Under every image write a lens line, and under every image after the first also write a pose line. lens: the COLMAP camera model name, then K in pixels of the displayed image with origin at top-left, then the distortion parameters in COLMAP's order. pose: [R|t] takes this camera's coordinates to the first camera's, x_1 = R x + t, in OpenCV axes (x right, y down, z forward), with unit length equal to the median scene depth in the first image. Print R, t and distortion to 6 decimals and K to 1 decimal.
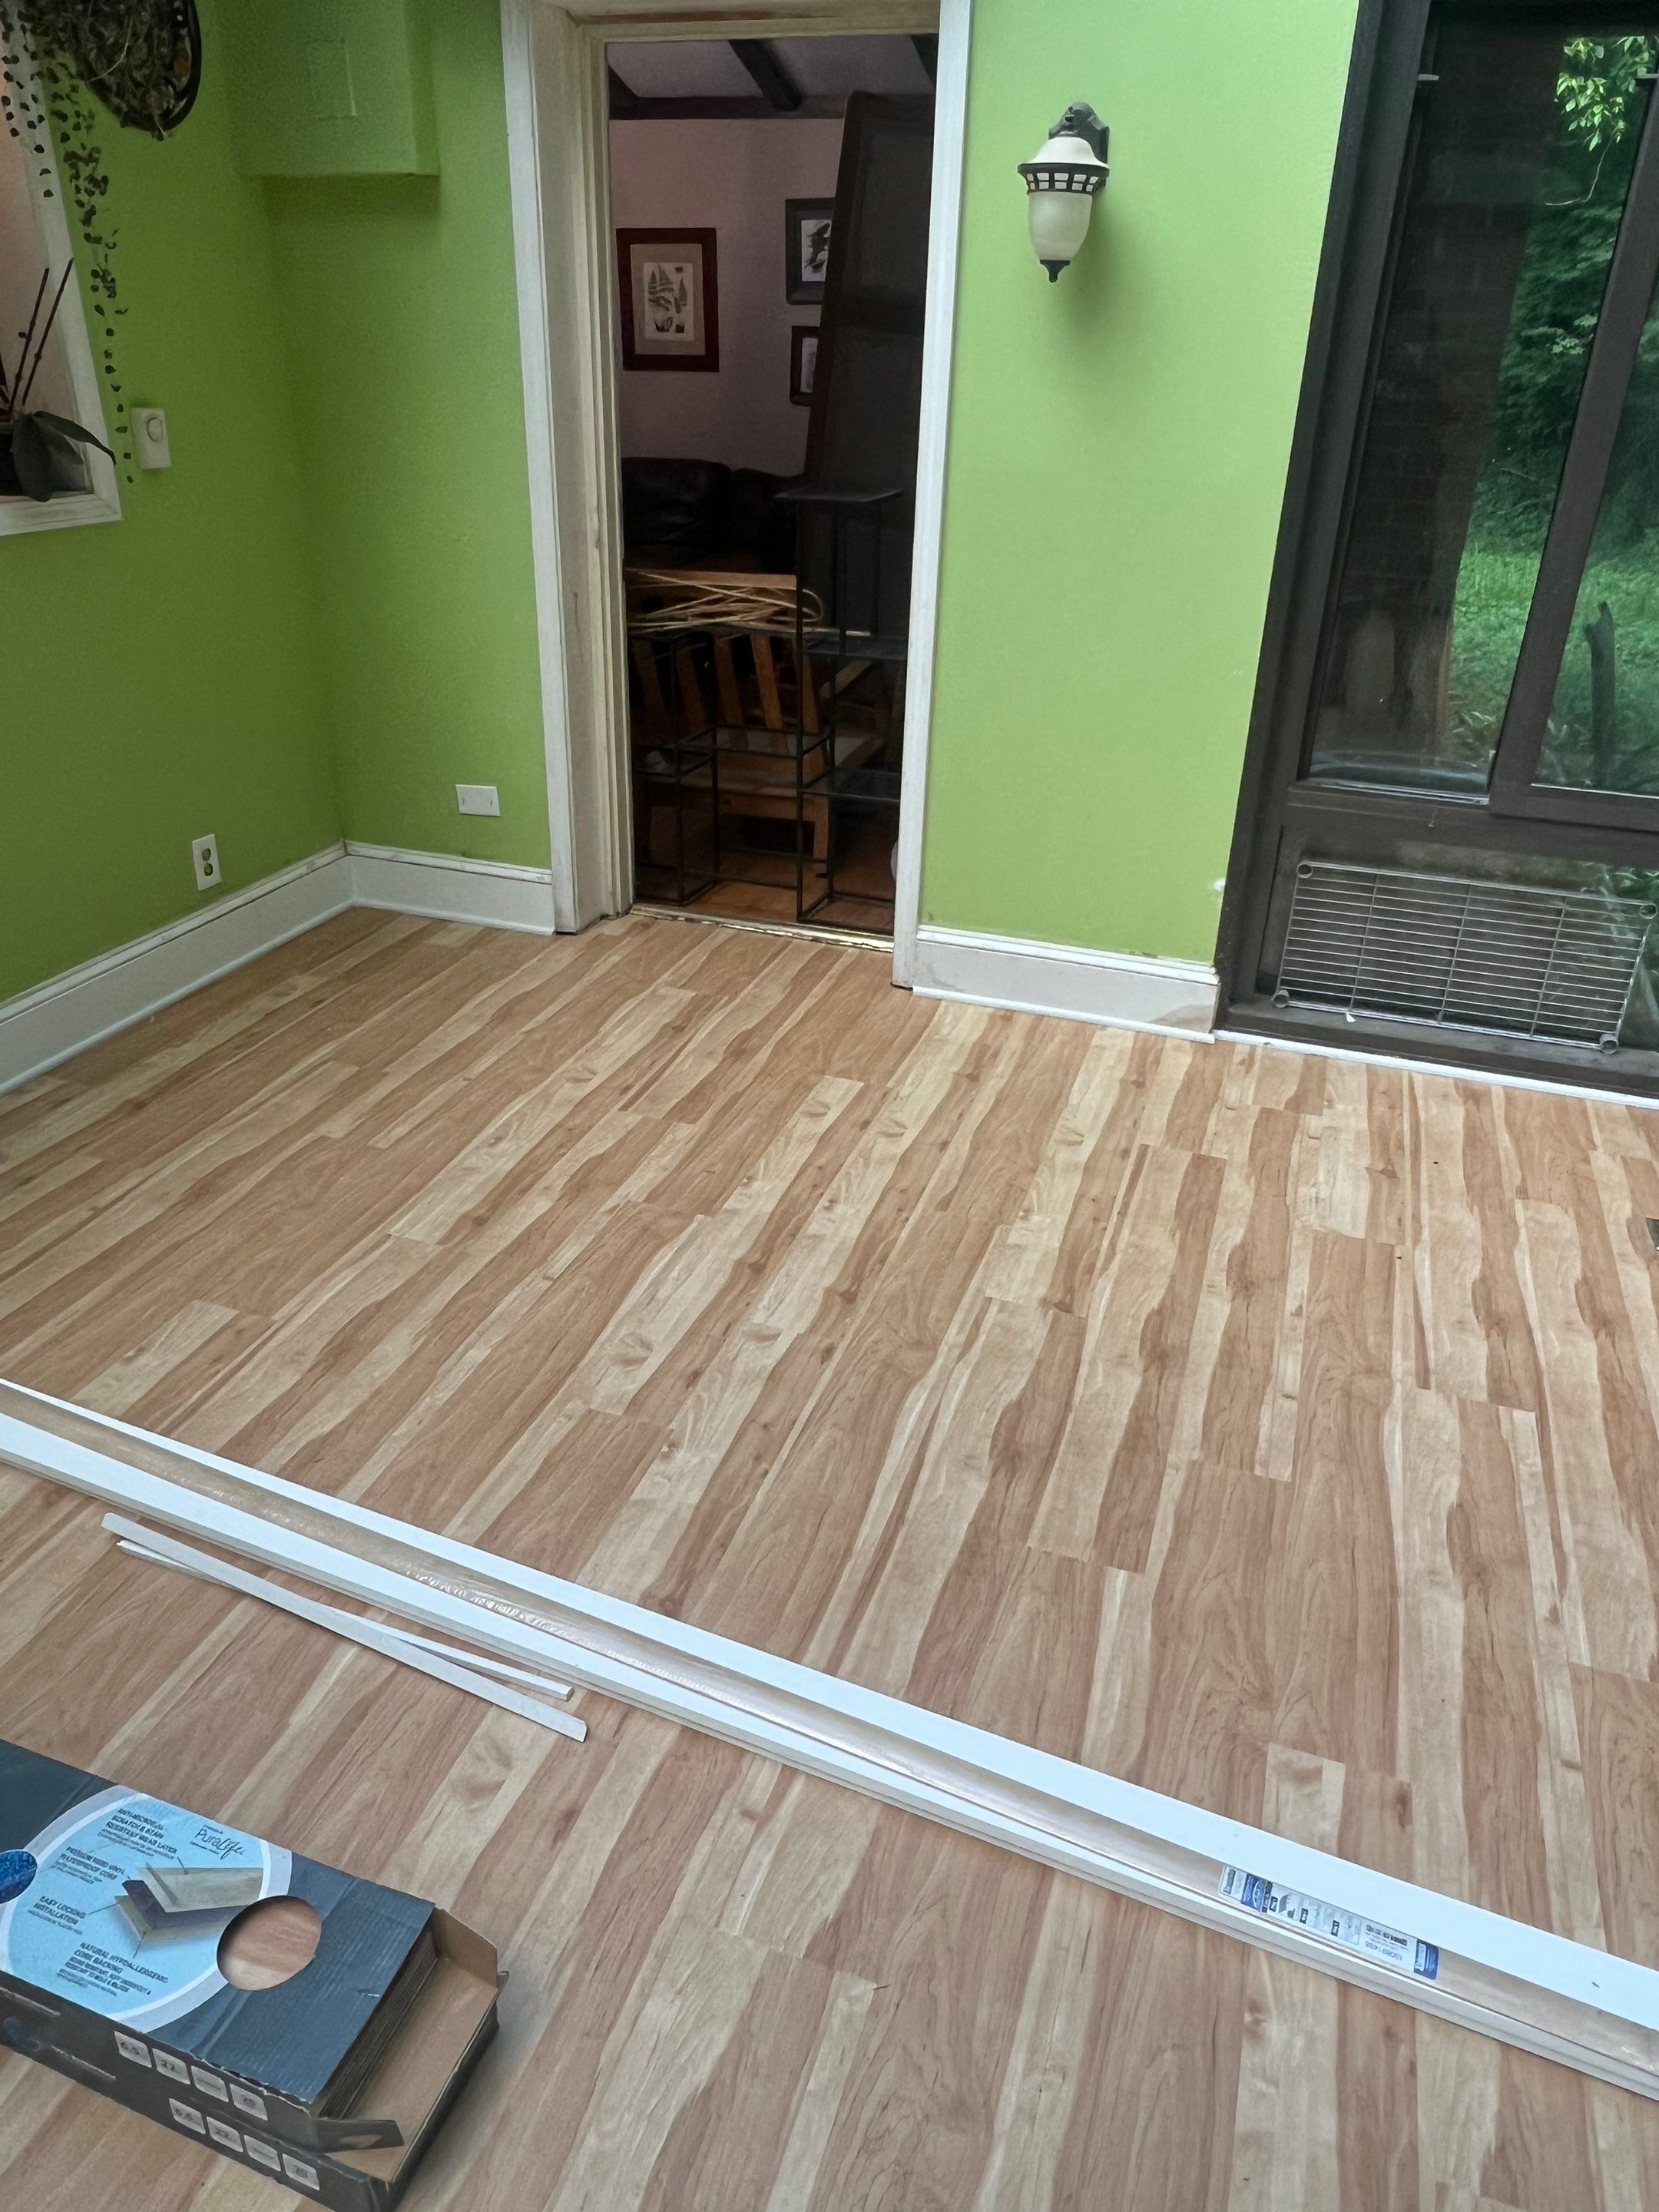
lens RADIAL K [[1420.5, 0, 829.5], [0, 1420.5, 1106.0], [0, 0, 1]] dist [-0.003060, -0.003511]
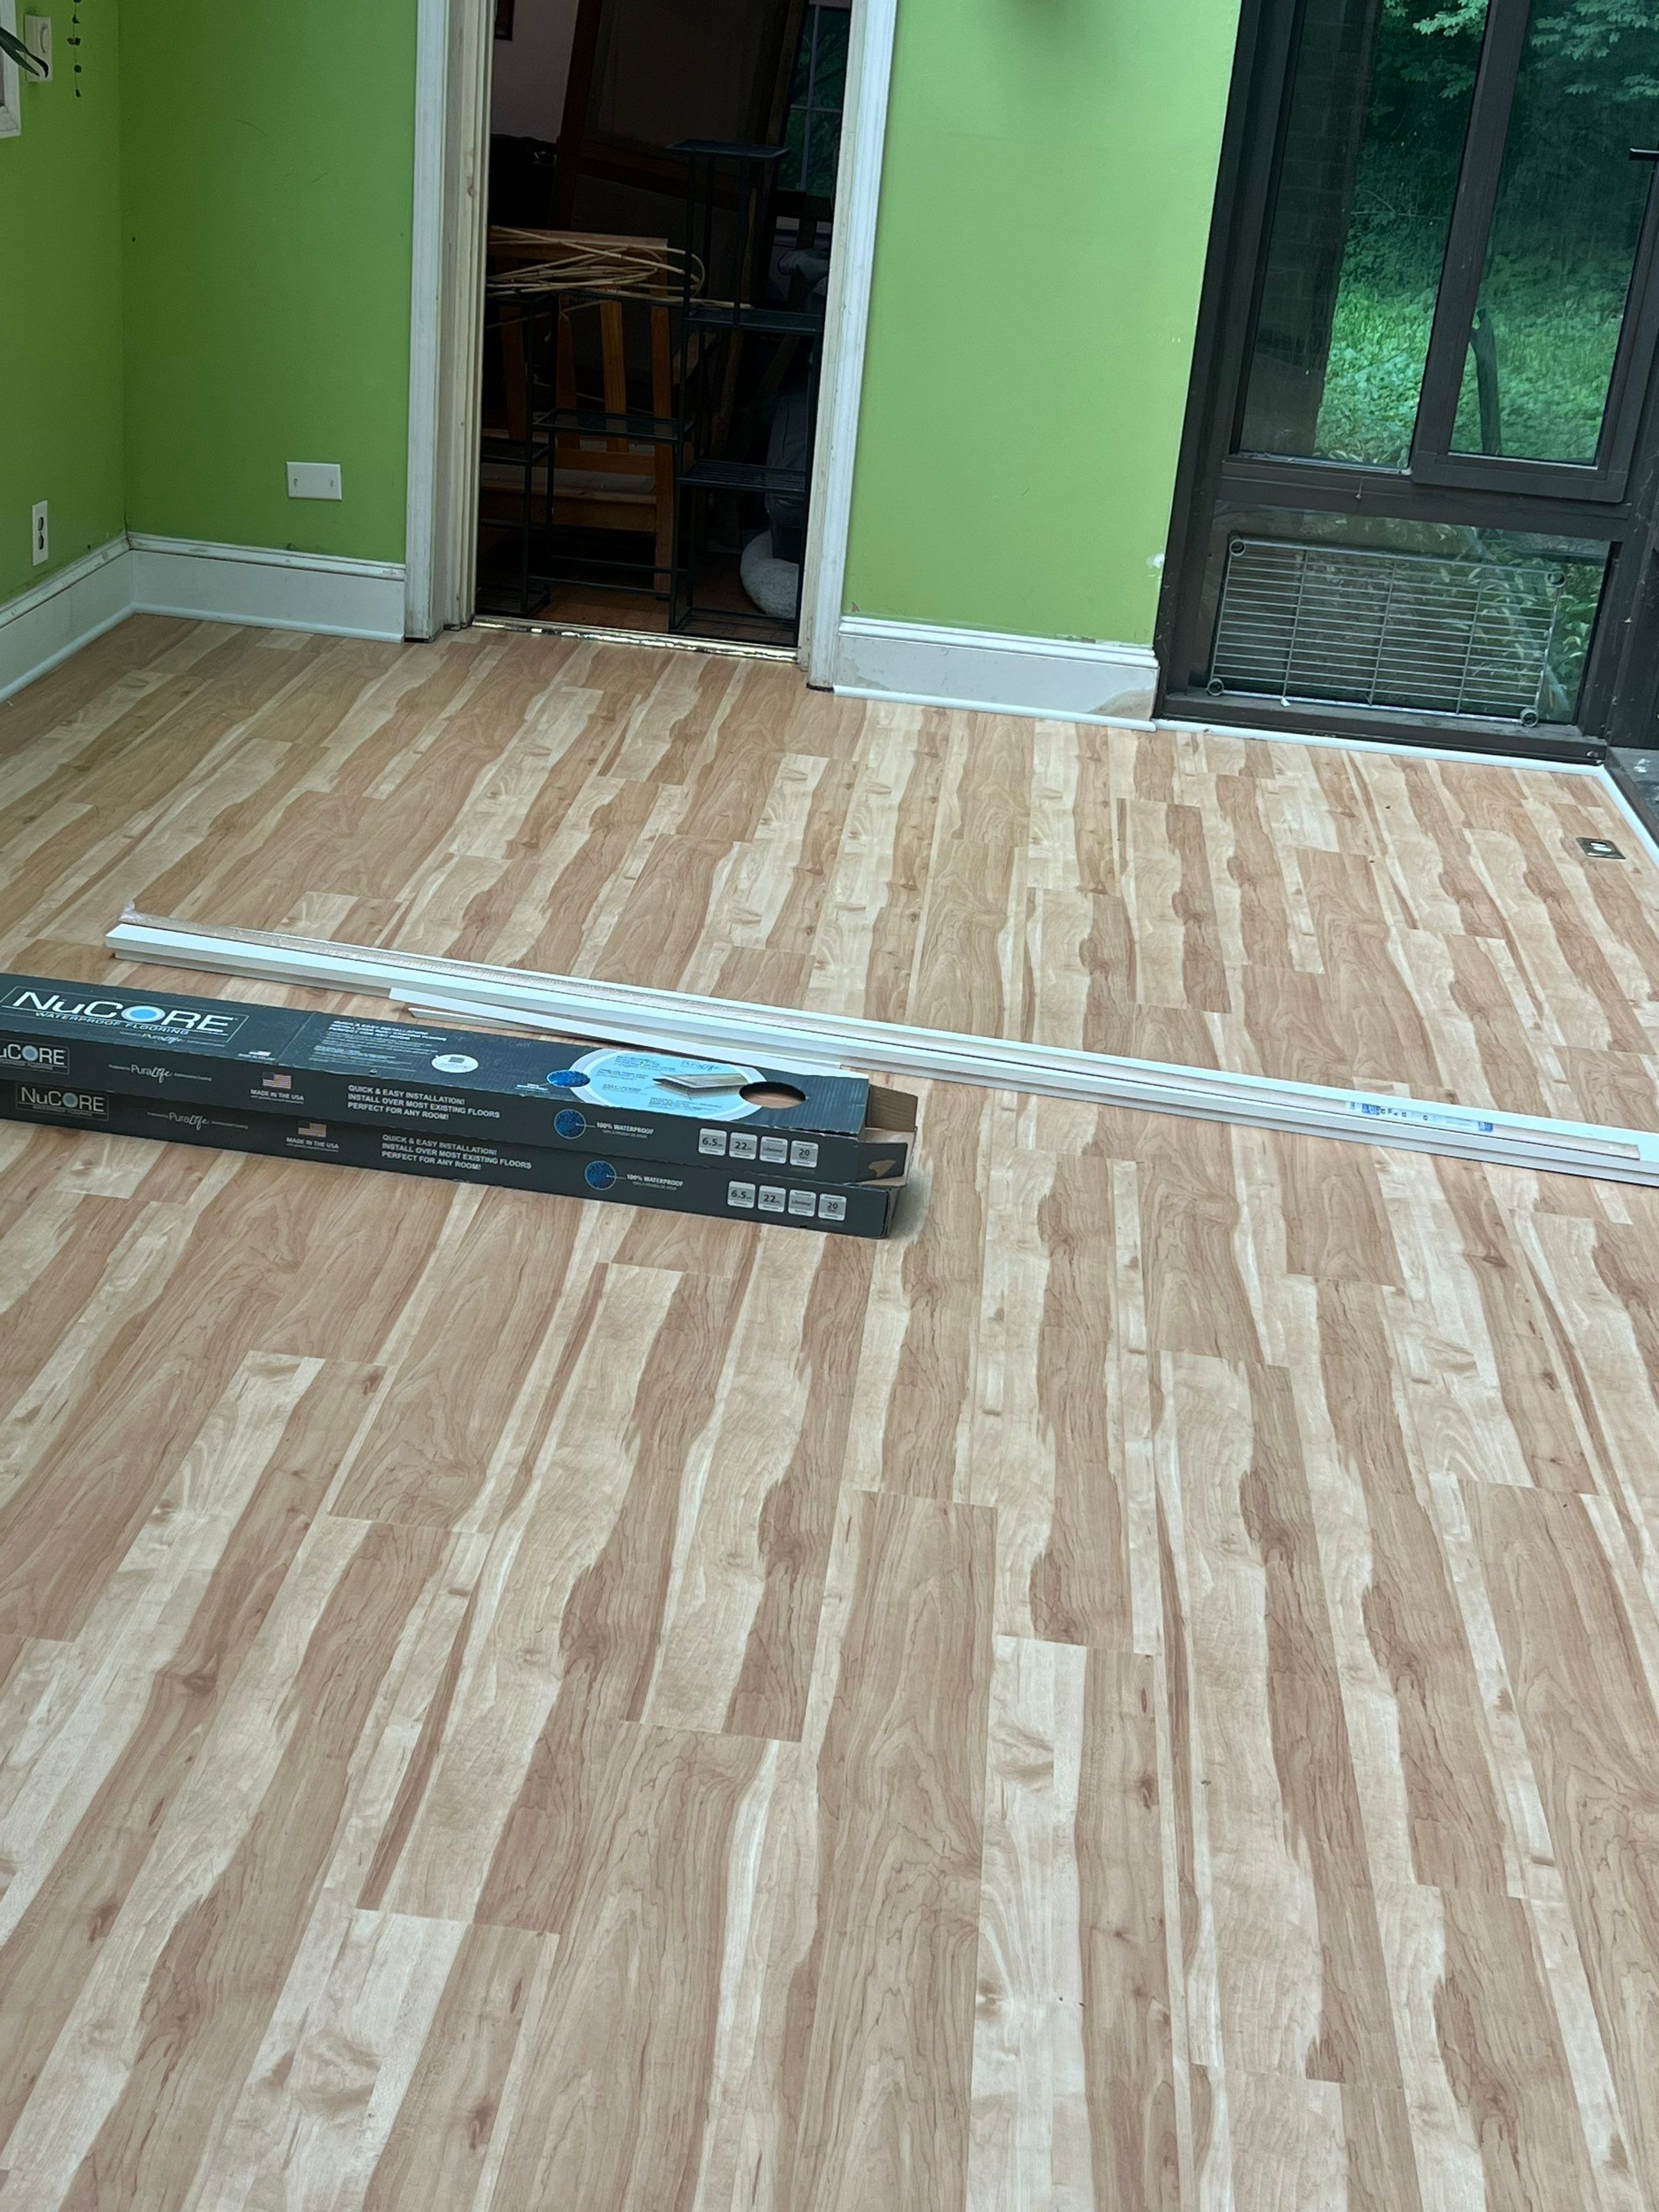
lens RADIAL K [[2621.4, 0, 837.6], [0, 2621.4, 1097.3], [0, 0, 1]] dist [0.185702, -0.622927]
pose [[0.965224, -0.044266, 0.257650, -0.462425], [0.063498, 0.995744, -0.066804, 0.349739], [-0.253596, 0.080841, 0.963926, -0.734159]]
